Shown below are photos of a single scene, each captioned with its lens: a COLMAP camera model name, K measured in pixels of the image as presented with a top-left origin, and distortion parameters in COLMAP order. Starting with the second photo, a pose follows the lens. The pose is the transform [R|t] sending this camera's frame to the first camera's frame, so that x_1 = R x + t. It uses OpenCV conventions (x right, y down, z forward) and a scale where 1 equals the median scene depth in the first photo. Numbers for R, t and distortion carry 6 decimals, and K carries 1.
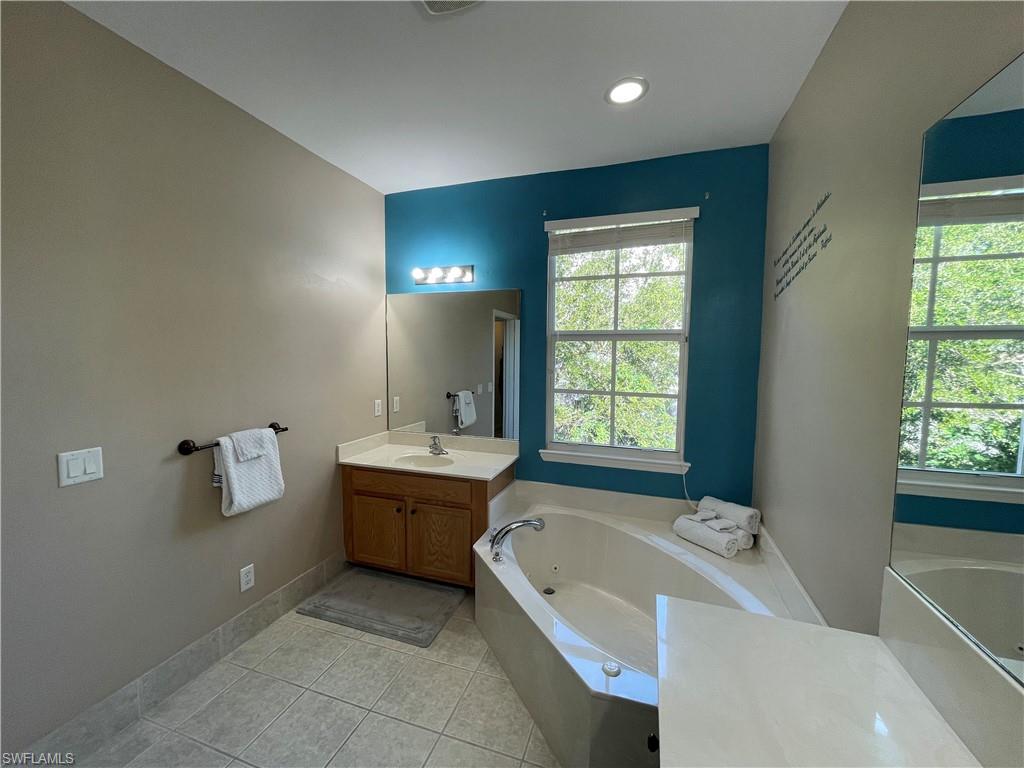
lens RADIAL K [[411.3, 0, 506.0], [0, 411.3, 385.4], [0, 0, 1]] dist [-0.001792, -0.001010]
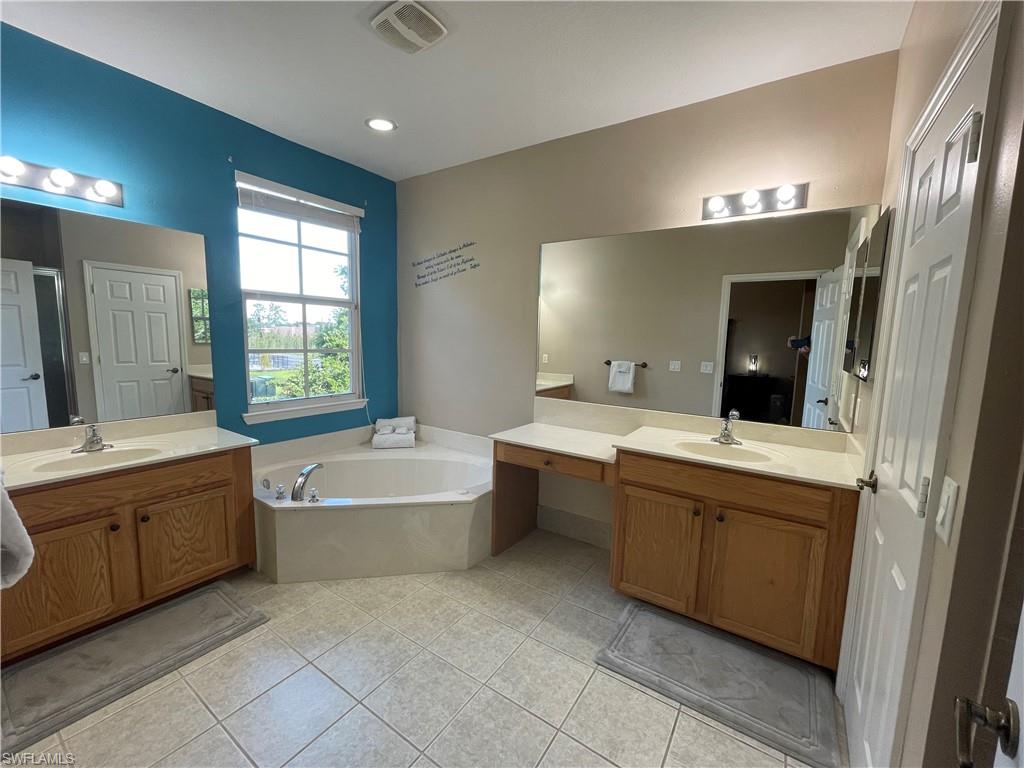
lens RADIAL K [[411.3, 0, 508.3], [0, 411.3, 383.4], [0, 0, 1]] dist [-0.001792, -0.001010]
pose [[0.268965, -0.113131, 0.956483, -0.724776], [0.048648, 0.993406, 0.103818, 0.019505], [-0.961920, 0.018608, 0.272695, 0.162589]]
